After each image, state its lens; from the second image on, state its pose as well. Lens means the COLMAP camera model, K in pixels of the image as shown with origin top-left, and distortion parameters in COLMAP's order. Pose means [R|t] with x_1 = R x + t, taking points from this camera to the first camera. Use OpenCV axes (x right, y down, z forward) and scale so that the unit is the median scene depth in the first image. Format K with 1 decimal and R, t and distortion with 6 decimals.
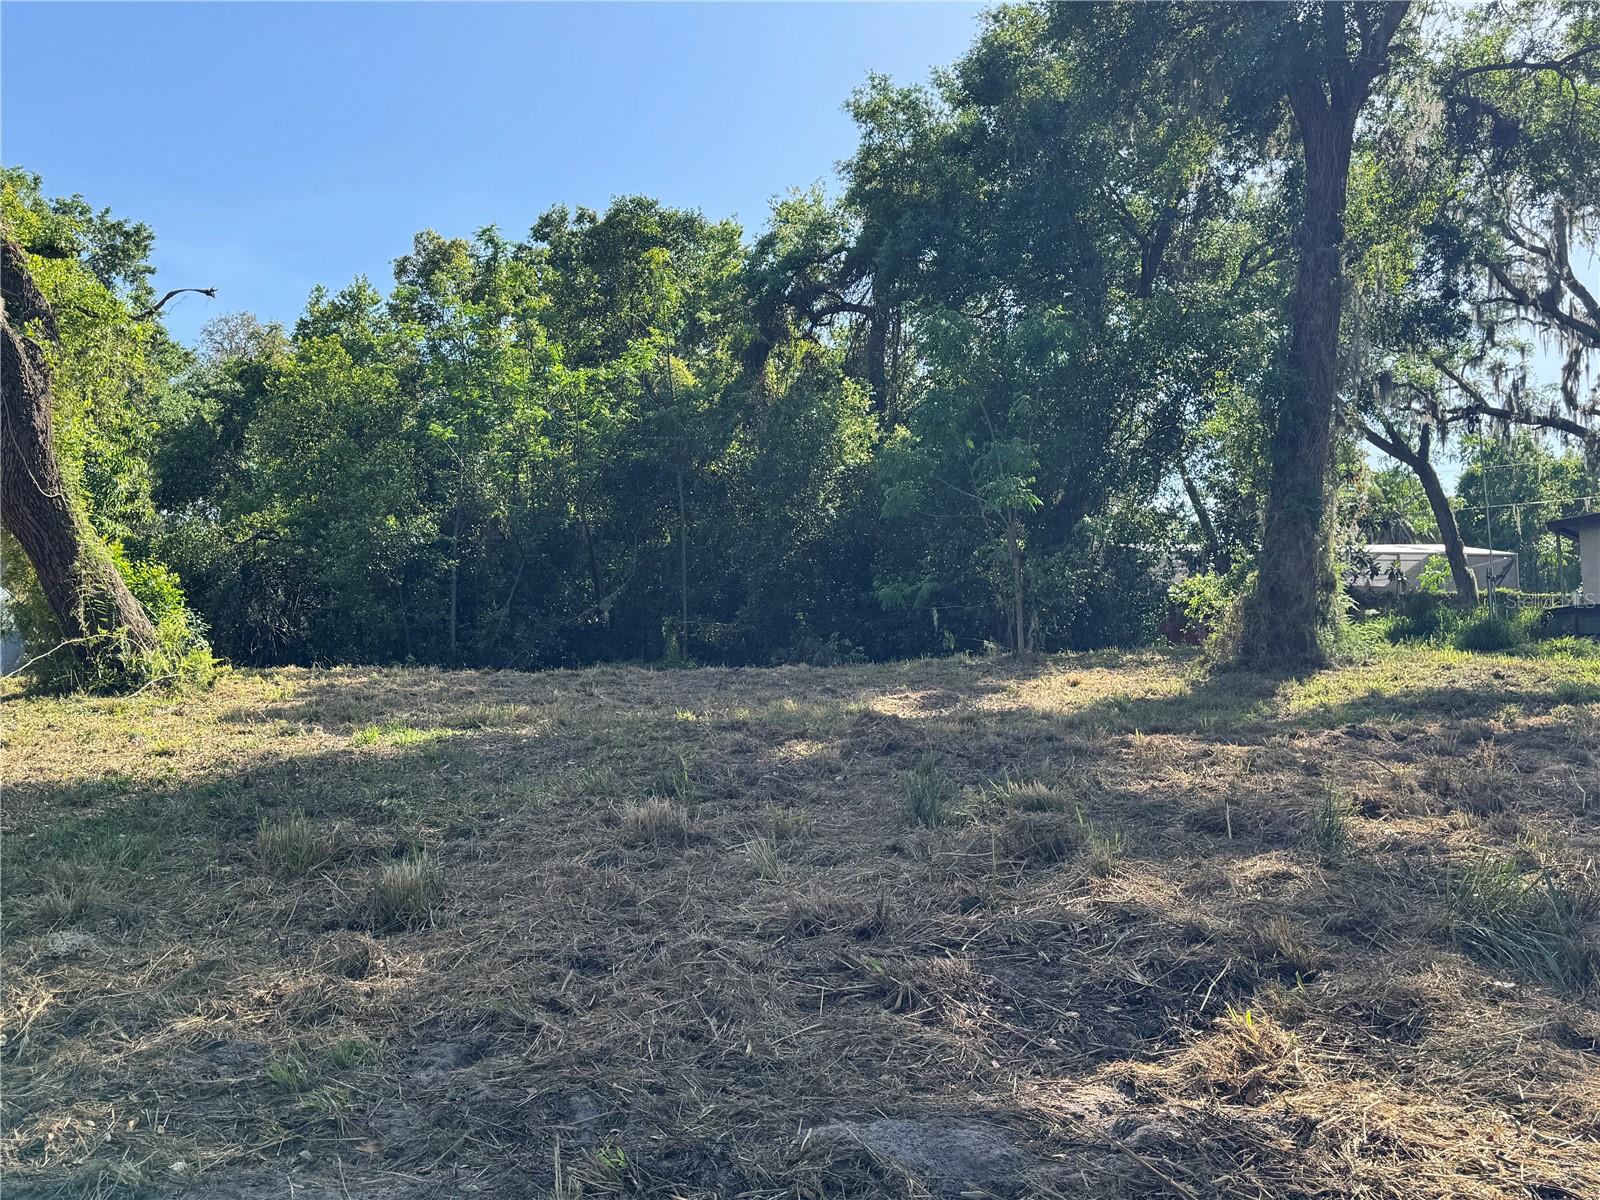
lens RADIAL K [[1497.6, 0, 800.0], [0, 1497.6, 600.0], [0, 0, 1]] dist [-0.005300, -0.010016]
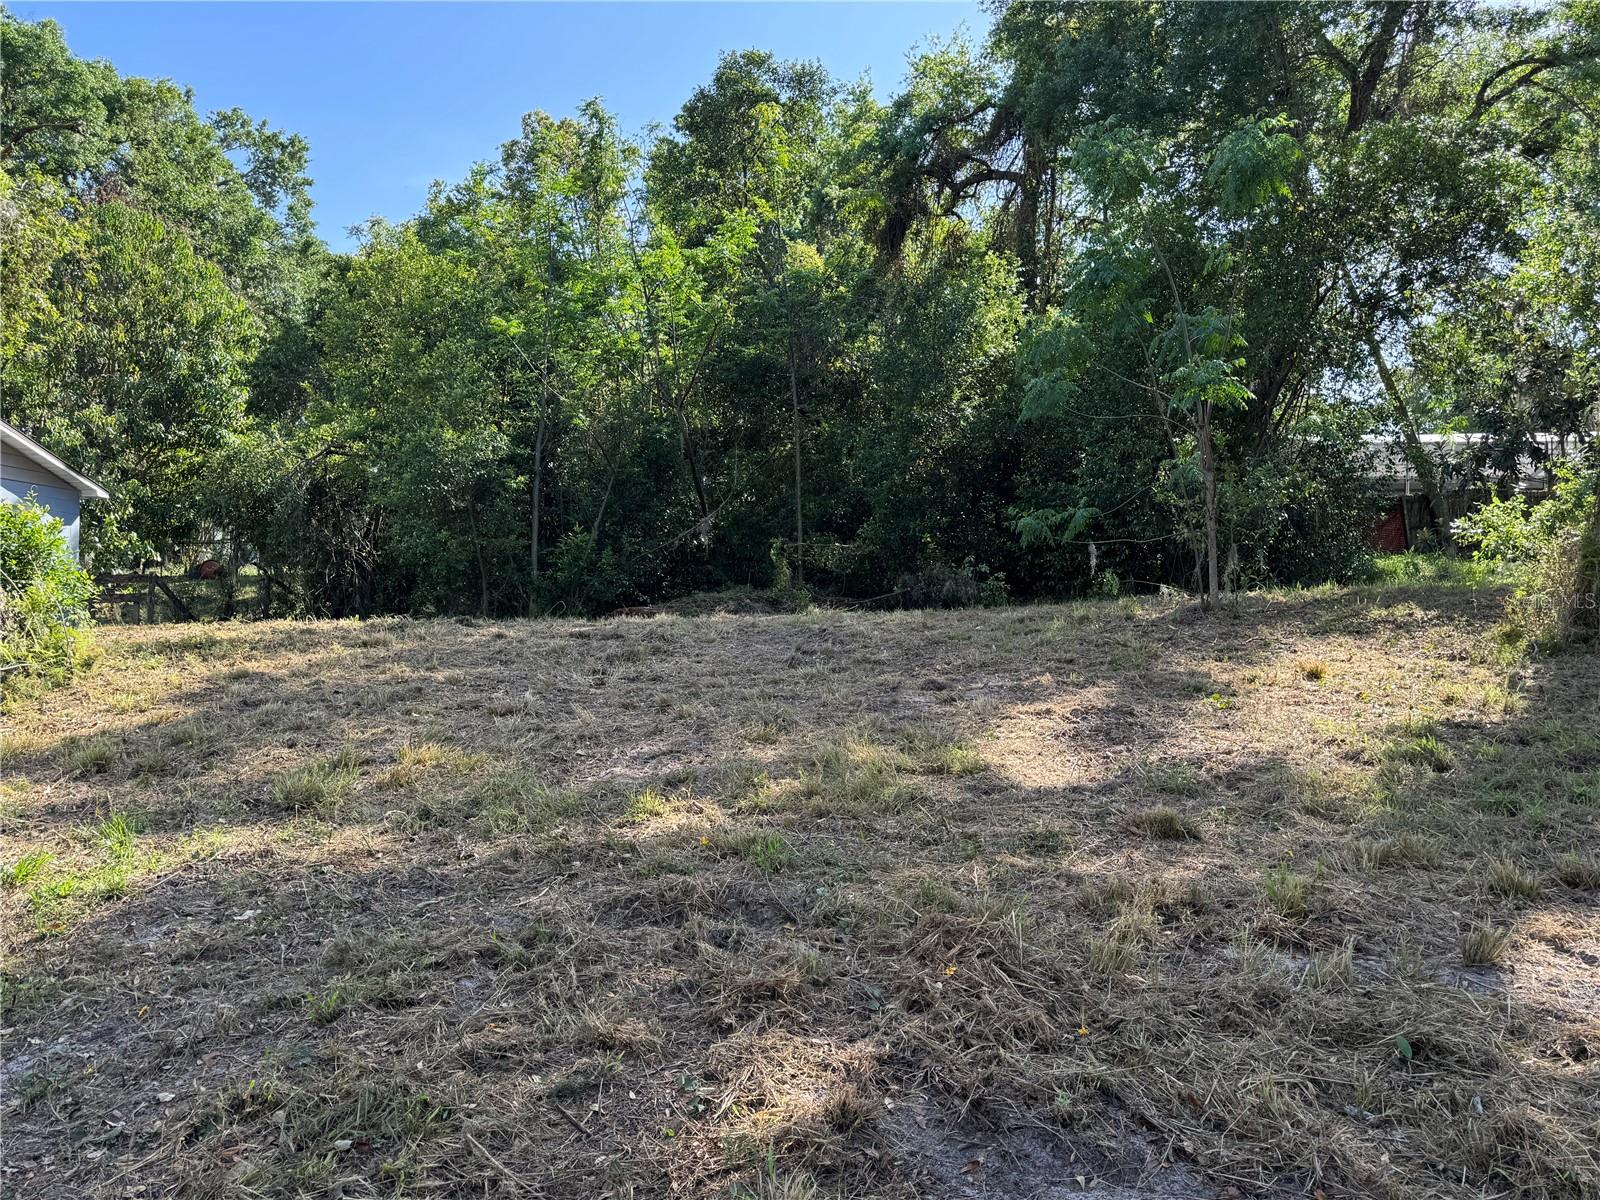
lens RADIAL K [[1208.2, 0, 800.0], [0, 1208.2, 600.0], [0, 0, 1]] dist [0.076442, -0.147916]
pose [[0.989808, 0.001231, -0.142402, 0.021464], [0.012999, 0.995007, 0.098957, -0.019151], [0.141813, -0.099799, 0.984850, 0.260182]]
